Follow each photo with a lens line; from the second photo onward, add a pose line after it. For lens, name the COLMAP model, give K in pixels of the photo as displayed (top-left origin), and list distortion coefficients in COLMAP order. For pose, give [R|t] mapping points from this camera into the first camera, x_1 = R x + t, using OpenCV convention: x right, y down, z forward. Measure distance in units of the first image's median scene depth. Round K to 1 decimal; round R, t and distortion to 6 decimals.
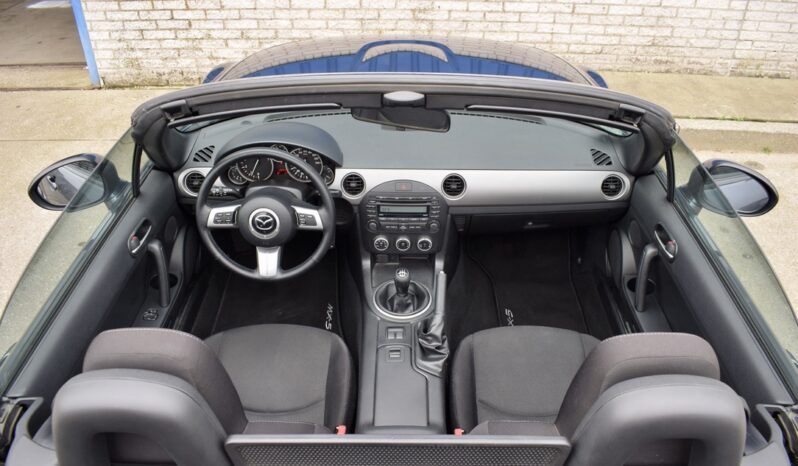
lens RADIAL K [[596.4, 0, 382.3], [0, 596.4, 254.3], [0, 0, 1]] dist [-0.083190, 0.004781]
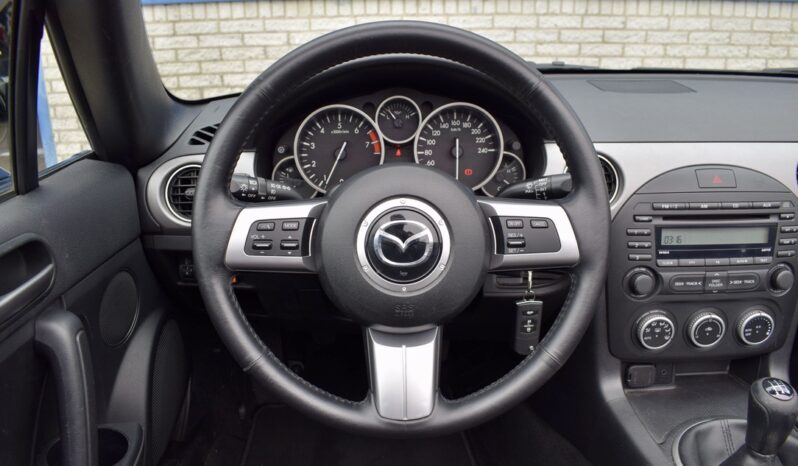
lens RADIAL K [[596.4, 0, 382.3], [0, 596.4, 254.3], [0, 0, 1]] dist [-0.083190, 0.004781]
pose [[0.999034, -0.030456, 0.031694, -0.202372], [0.038708, 0.951227, -0.306054, 0.047200], [-0.020827, 0.306985, 0.951487, 0.633126]]
